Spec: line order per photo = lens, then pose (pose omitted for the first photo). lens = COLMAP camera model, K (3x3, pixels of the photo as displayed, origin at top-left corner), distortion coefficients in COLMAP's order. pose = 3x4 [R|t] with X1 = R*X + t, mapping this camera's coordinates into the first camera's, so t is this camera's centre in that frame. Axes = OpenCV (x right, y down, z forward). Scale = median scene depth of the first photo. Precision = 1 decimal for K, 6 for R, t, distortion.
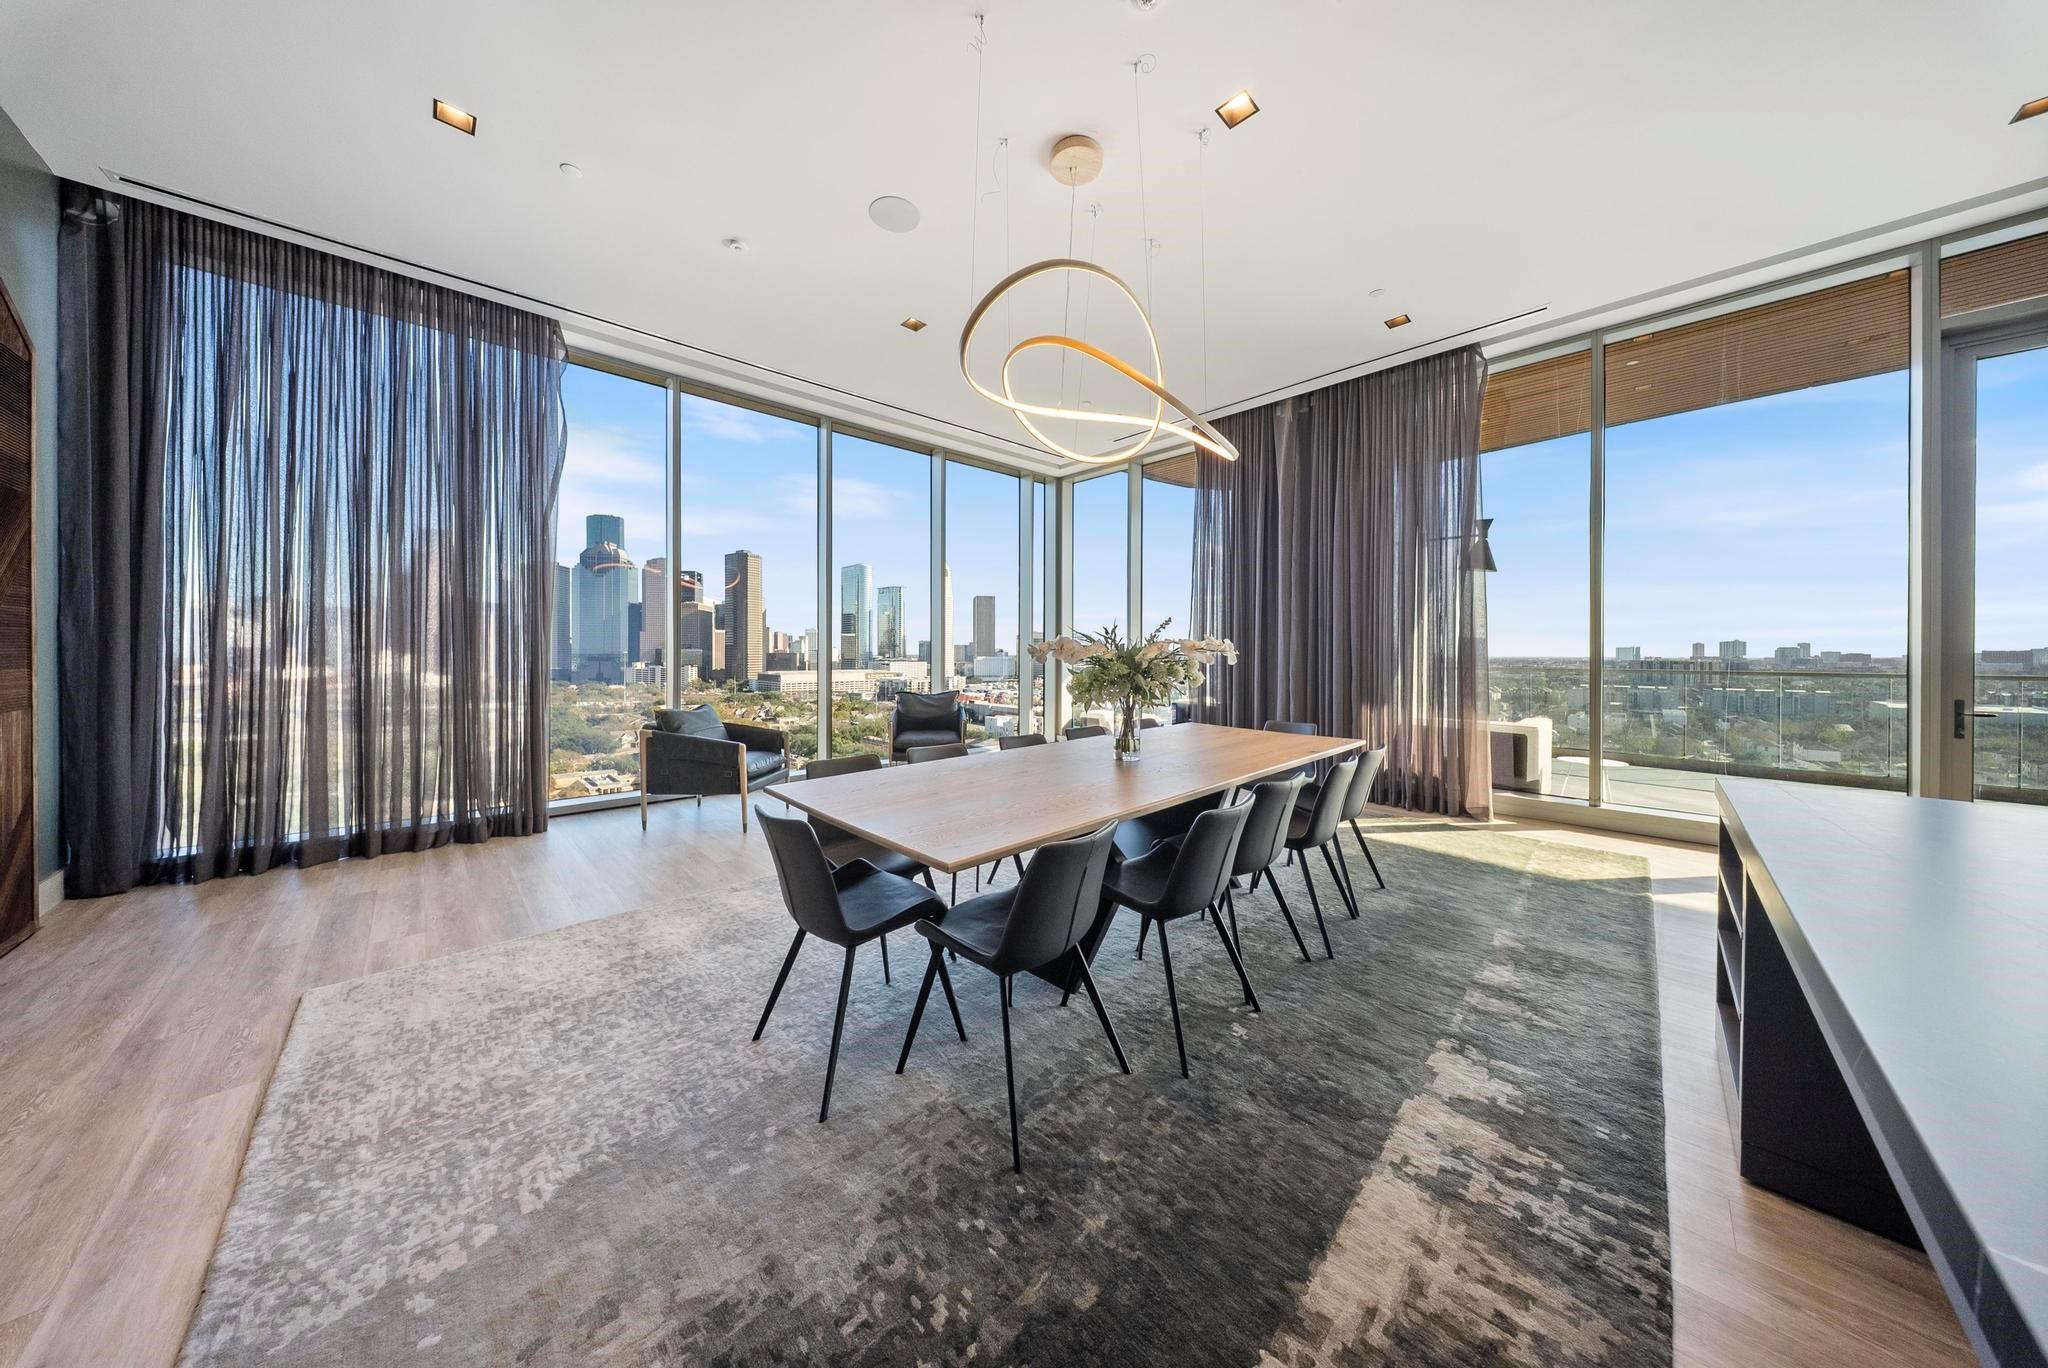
lens RADIAL K [[609.1, 0, 1024.0], [0, 609.1, 656.8], [0, 0, 1]] dist [-0.004247, -0.000541]
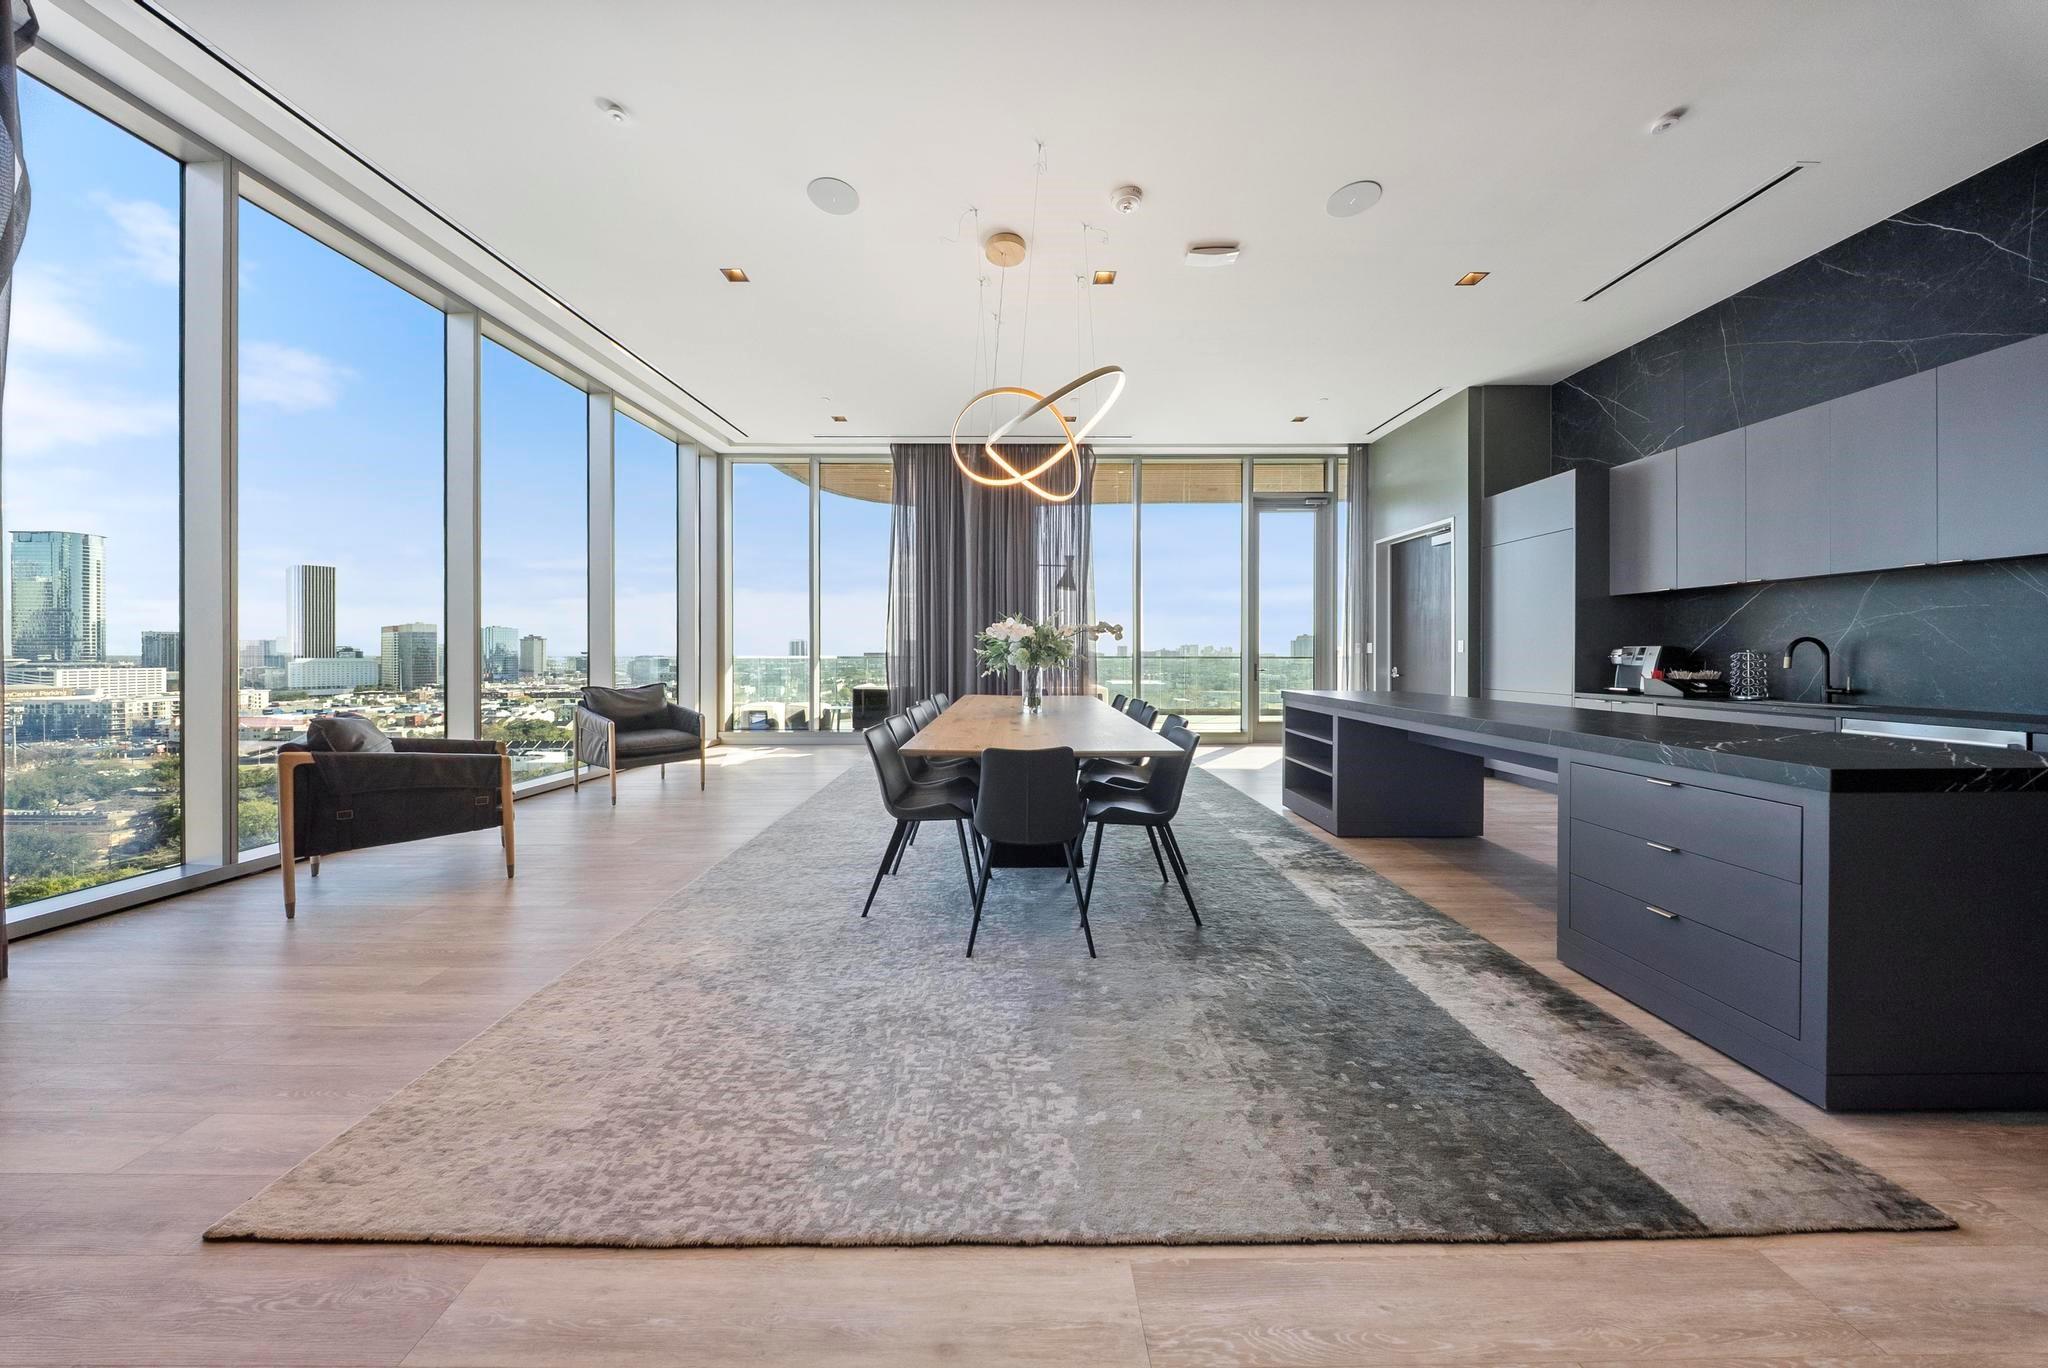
lens RADIAL K [[609.1, 0, 1012.6], [0, 609.1, 655.9], [0, 0, 1]] dist [-0.004247, -0.000541]
pose [[0.694879, -0.005562, 0.719106, -0.522000], [0.005886, 0.999981, 0.002046, 0.026244], [-0.719103, 0.002811, 0.694898, 0.061221]]
